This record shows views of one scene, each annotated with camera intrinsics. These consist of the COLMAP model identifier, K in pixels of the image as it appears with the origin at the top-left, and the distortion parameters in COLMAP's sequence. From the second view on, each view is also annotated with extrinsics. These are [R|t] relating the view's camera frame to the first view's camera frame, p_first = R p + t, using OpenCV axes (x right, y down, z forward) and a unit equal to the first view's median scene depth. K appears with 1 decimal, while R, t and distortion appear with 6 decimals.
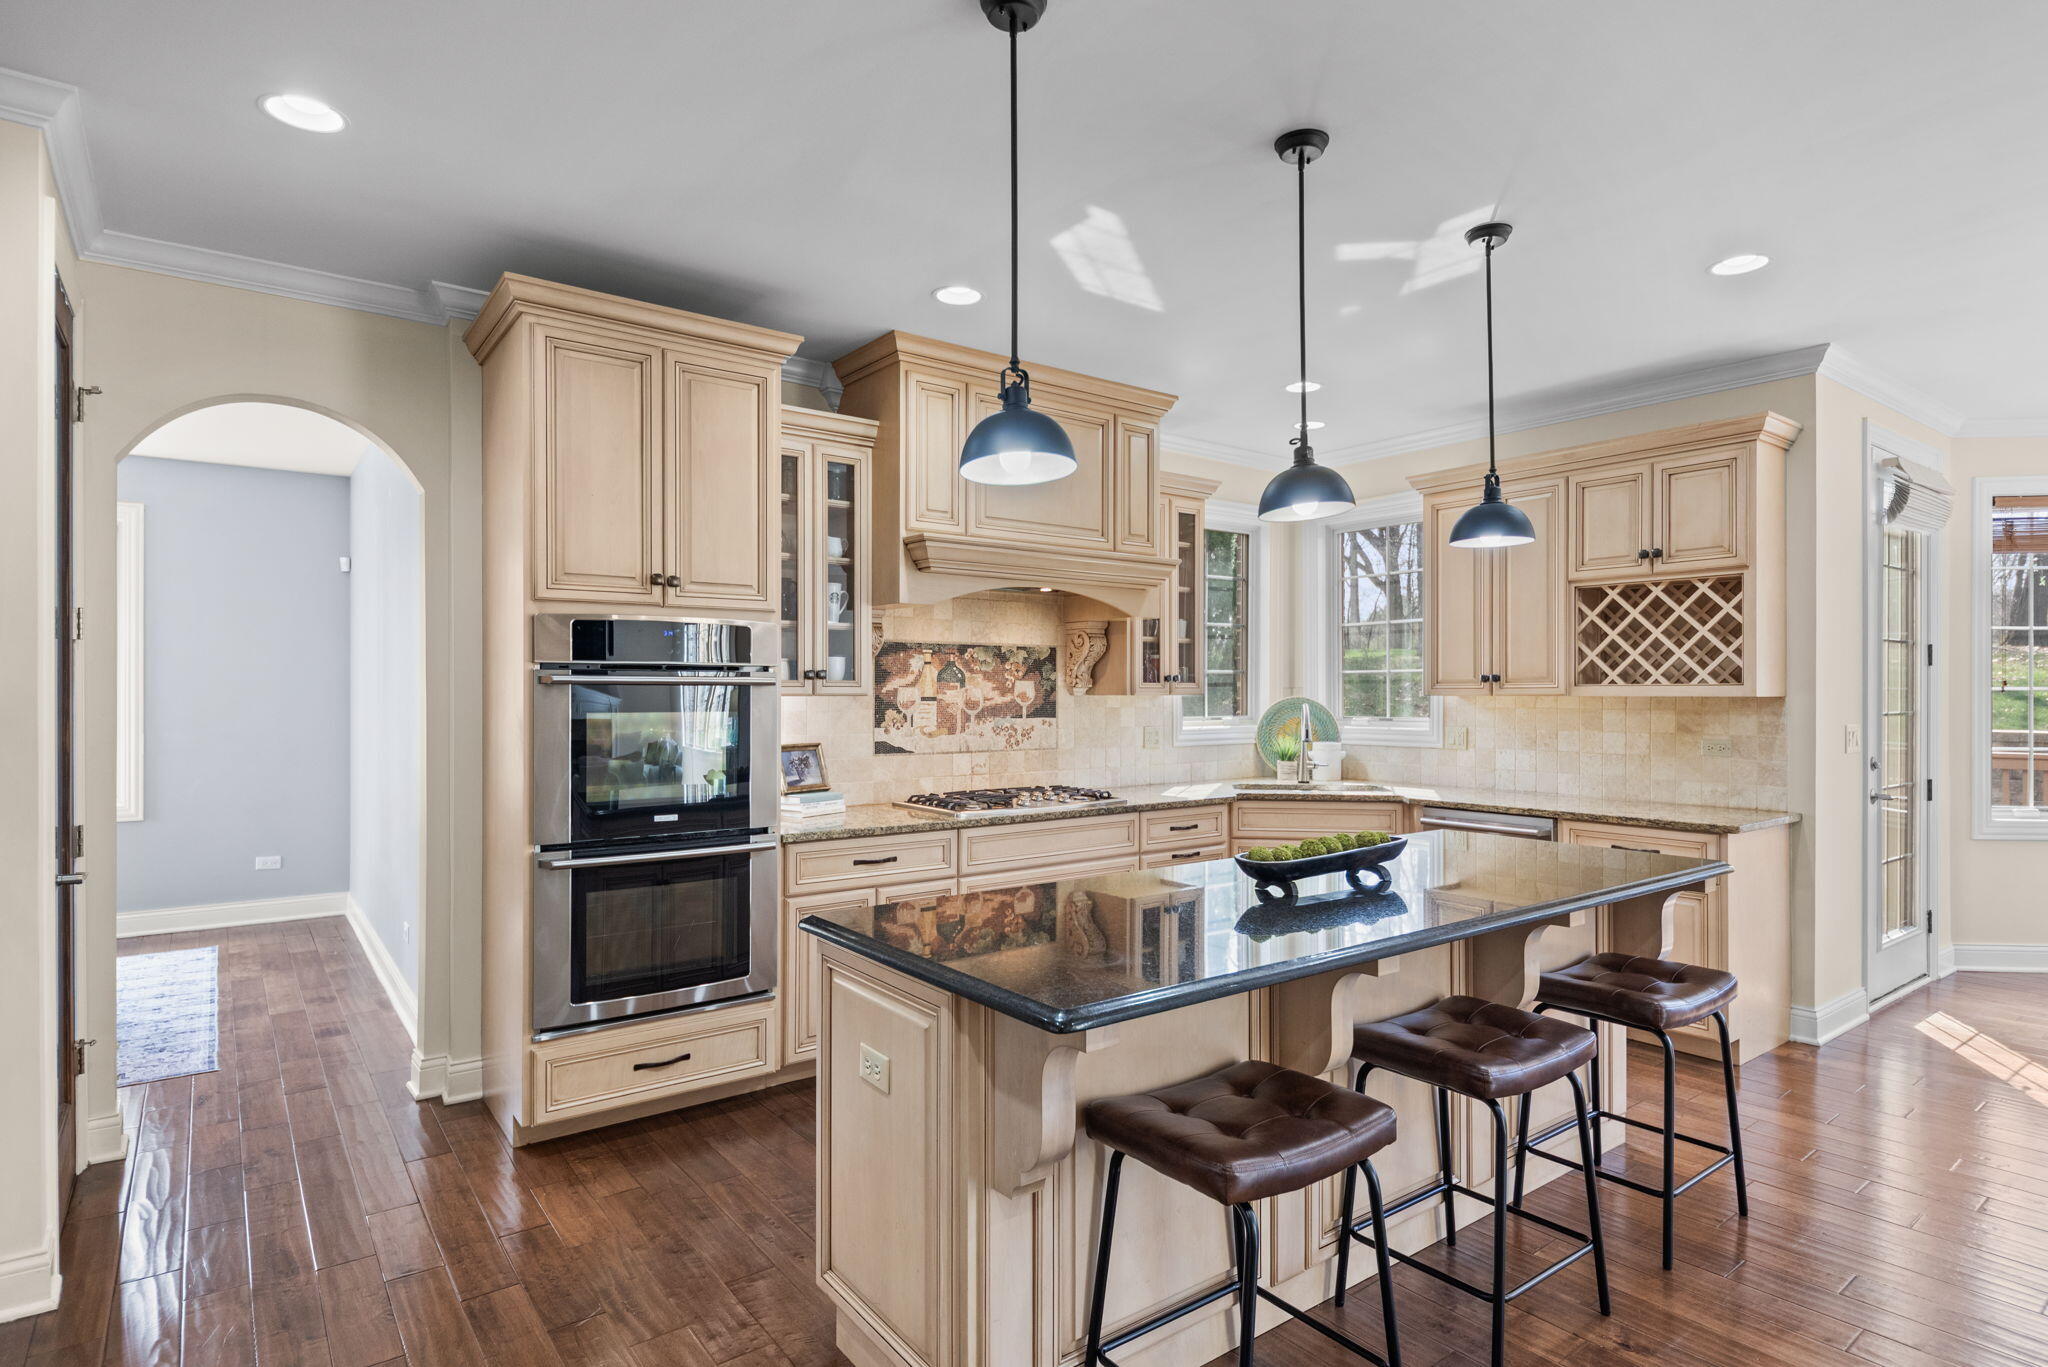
lens RADIAL K [[1066.7, 0, 1028.1], [0, 1066.7, 685.0], [0, 0, 1]] dist [0.004645, 0.000486]
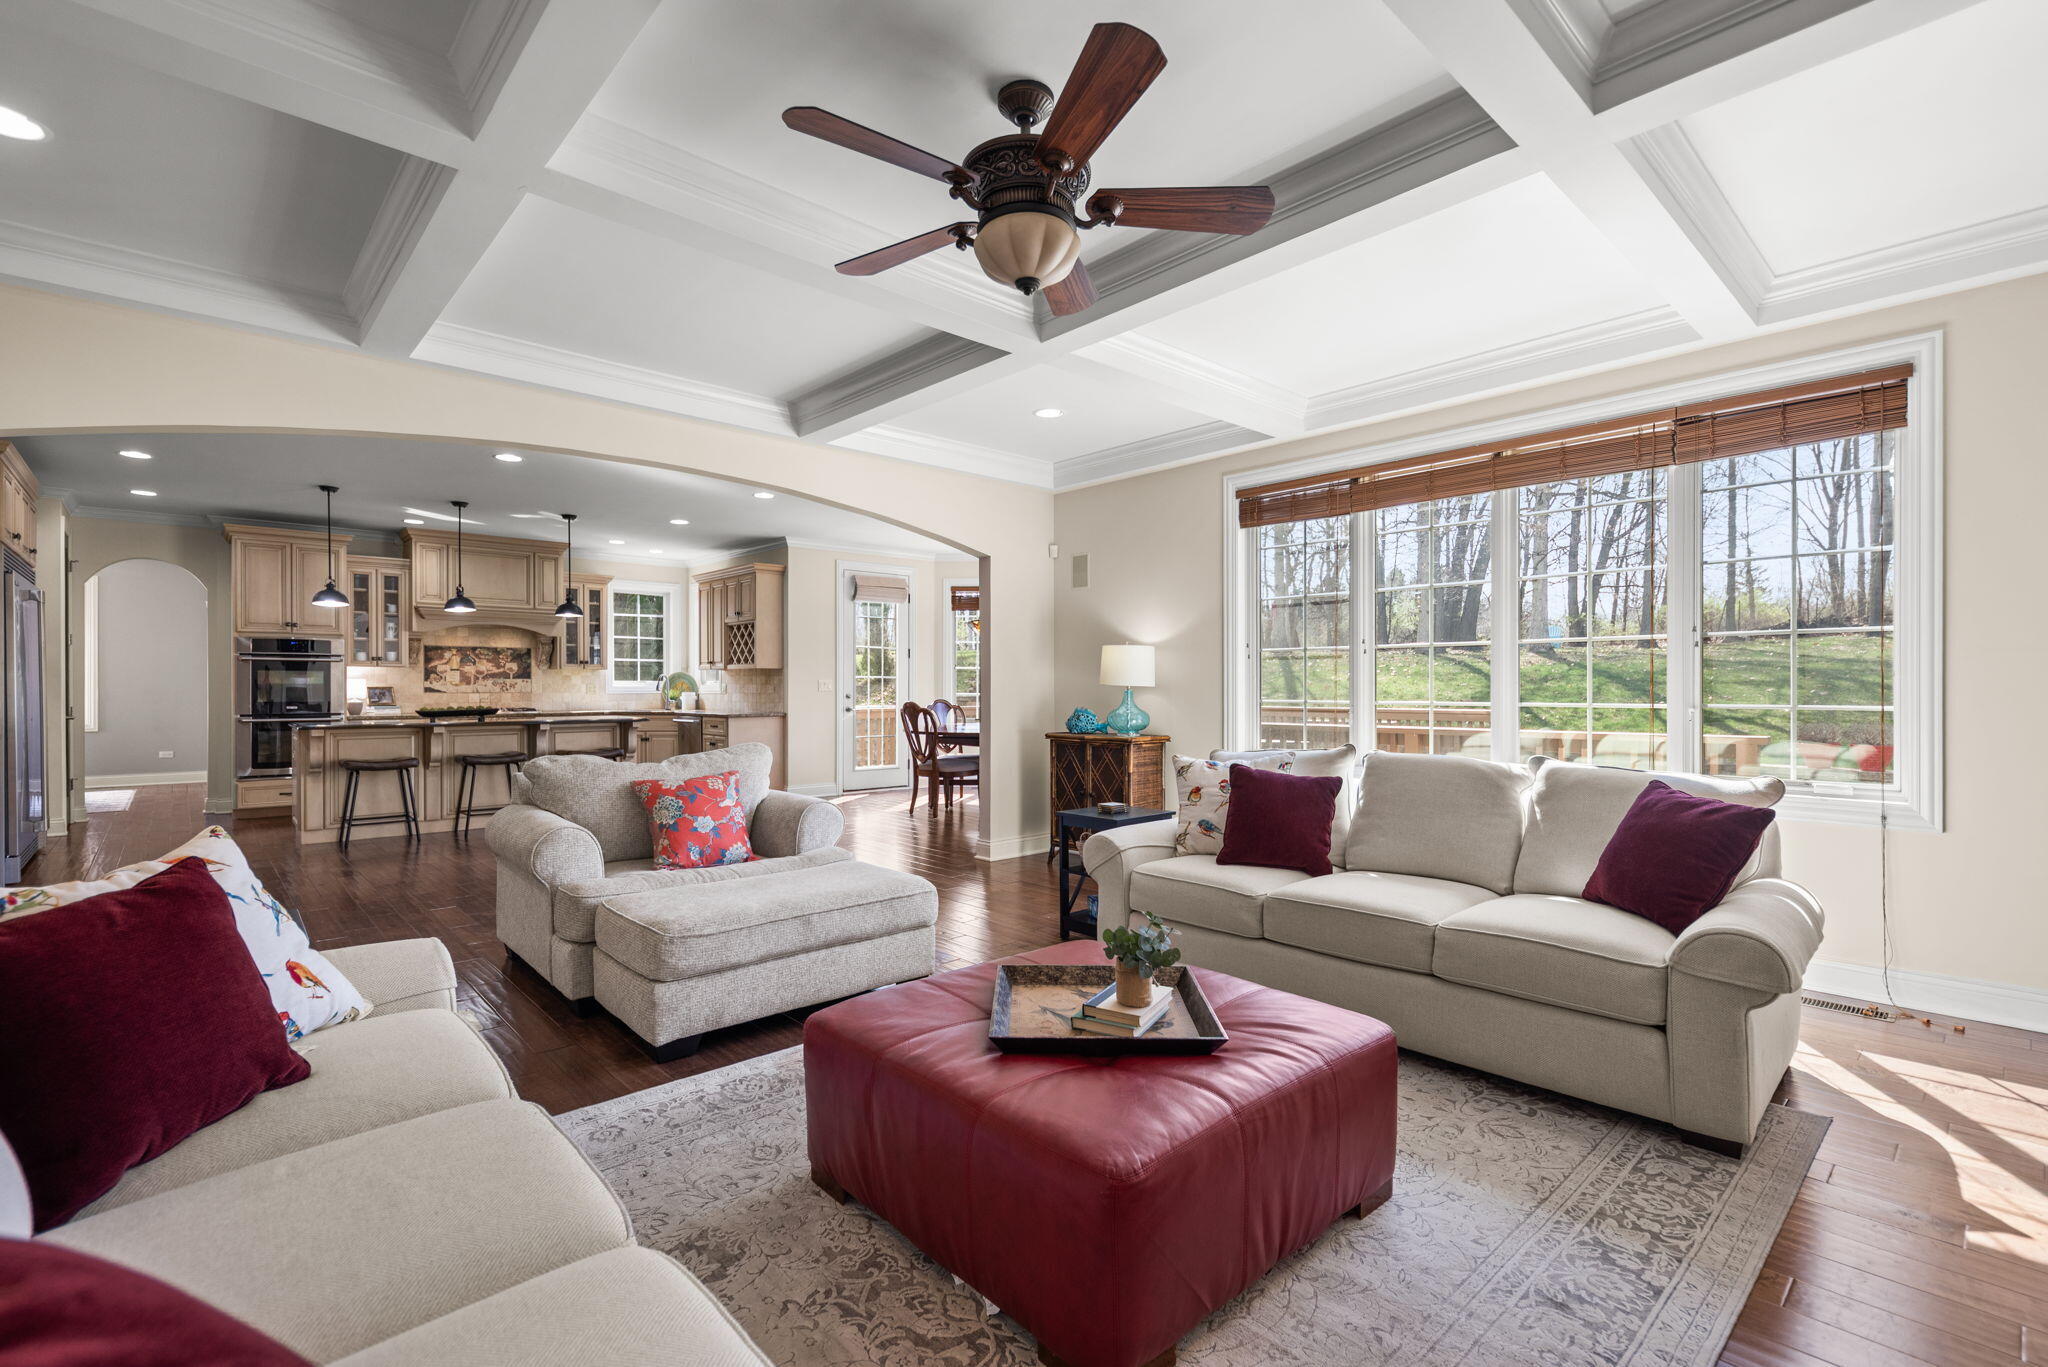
lens RADIAL K [[919.5, 0, 1029.6], [0, 919.5, 684.5], [0, 0, 1]] dist [-0.002582, -0.000724]
pose [[0.995321, 0.001574, 0.096615, 0.994039], [-0.002079, 0.999985, 0.005127, 0.033194], [-0.096606, -0.005303, 0.995309, -1.171467]]
